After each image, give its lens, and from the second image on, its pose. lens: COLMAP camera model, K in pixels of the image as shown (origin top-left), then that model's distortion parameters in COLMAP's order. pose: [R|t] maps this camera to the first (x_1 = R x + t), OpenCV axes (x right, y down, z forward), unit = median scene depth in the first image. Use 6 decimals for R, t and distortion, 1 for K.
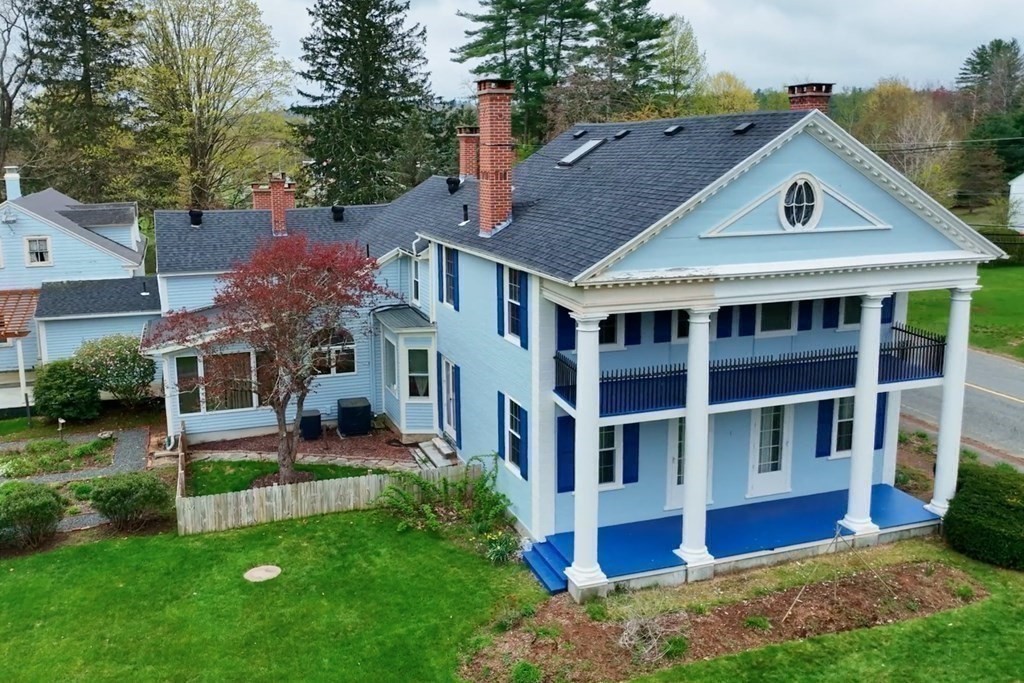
lens RADIAL K [[926.8, 0, 510.8], [0, 926.8, 325.4], [0, 0, 1]] dist [0.007235, 0.010737]
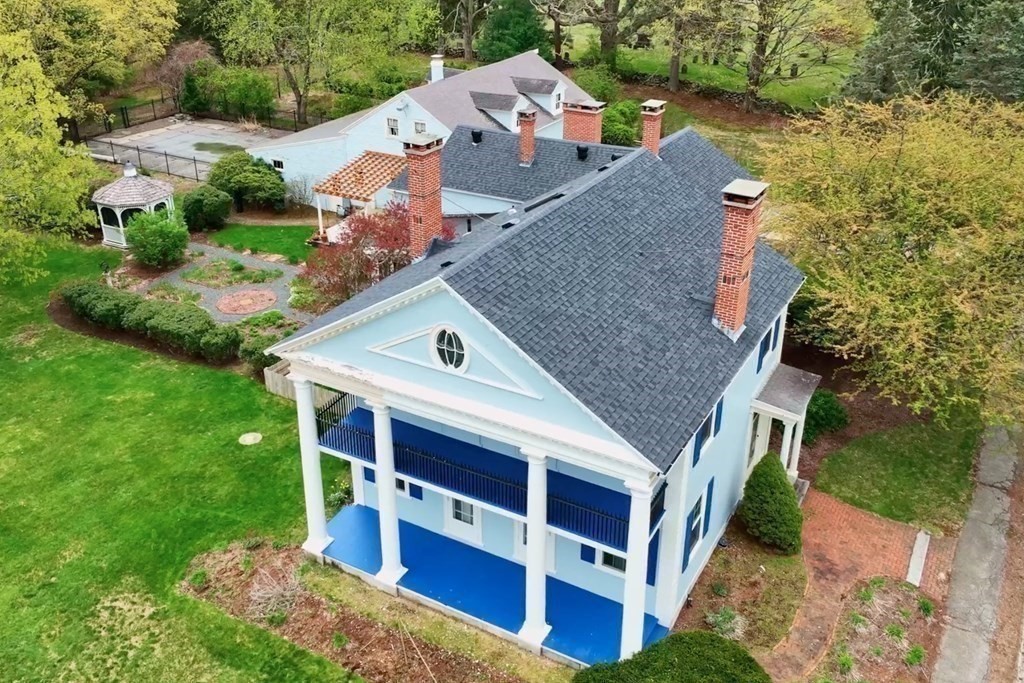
lens RADIAL K [[926.8, 0, 502.9], [0, 926.8, 343.3], [0, 0, 1]] dist [0.007235, 0.010737]
pose [[0.648626, 0.355276, -0.673100, 1.066453], [-0.149221, 0.926566, 0.345266, -0.514649], [0.746336, -0.123508, 0.654009, 0.342025]]
